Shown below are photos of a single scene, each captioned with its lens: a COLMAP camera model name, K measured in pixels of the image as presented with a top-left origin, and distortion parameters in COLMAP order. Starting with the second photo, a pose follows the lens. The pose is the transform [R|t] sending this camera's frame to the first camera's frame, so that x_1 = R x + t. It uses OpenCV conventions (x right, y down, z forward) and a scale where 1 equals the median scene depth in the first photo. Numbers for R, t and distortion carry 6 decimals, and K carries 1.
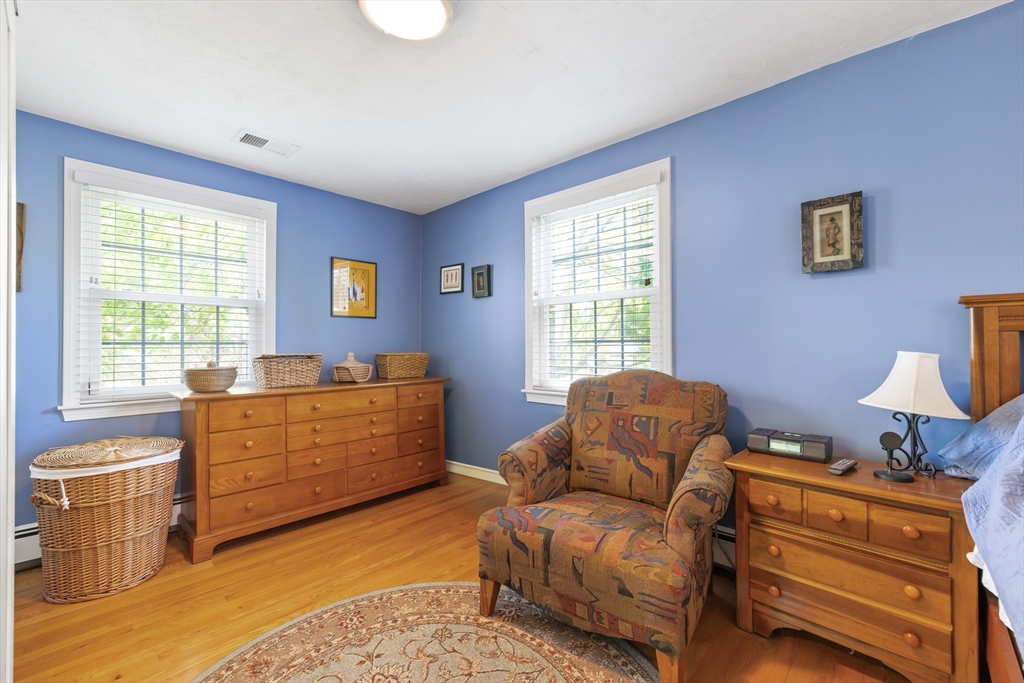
lens RADIAL K [[432.6, 0, 511.9], [0, 432.6, 340.4], [0, 0, 1]] dist [0.001551, 0.000090]
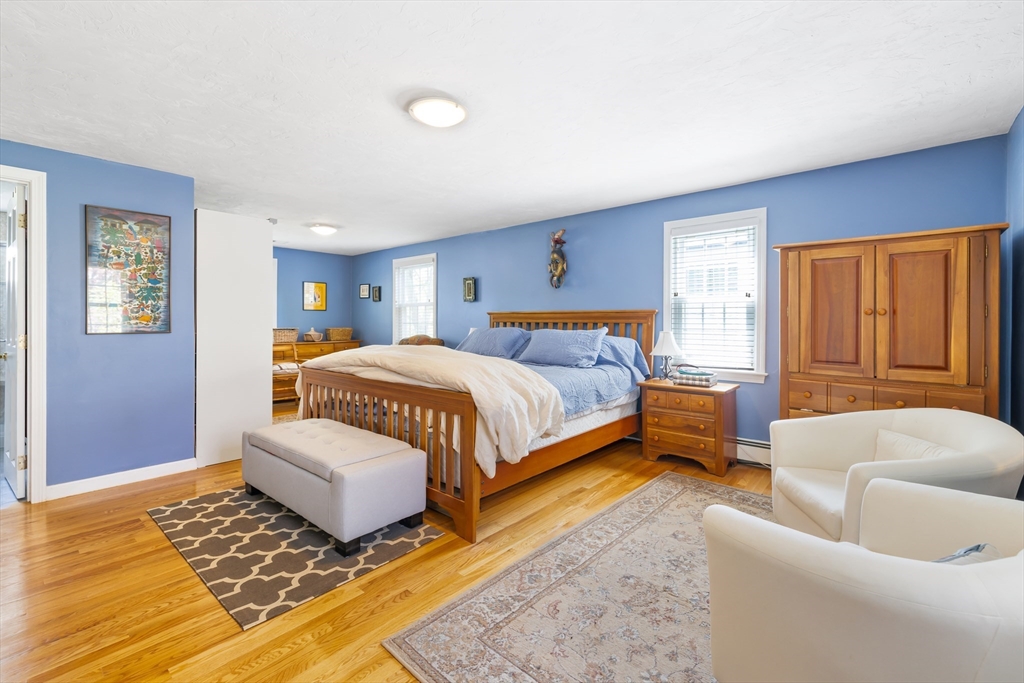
lens RADIAL K [[432.6, 0, 517.1], [0, 432.6, 323.1], [0, 0, 1]] dist [0.001551, 0.000090]
pose [[0.999053, 0.006069, 0.043077, 0.535673], [-0.006852, 0.999814, 0.018044, -0.038909], [-0.042960, -0.018322, 0.998909, -1.157631]]
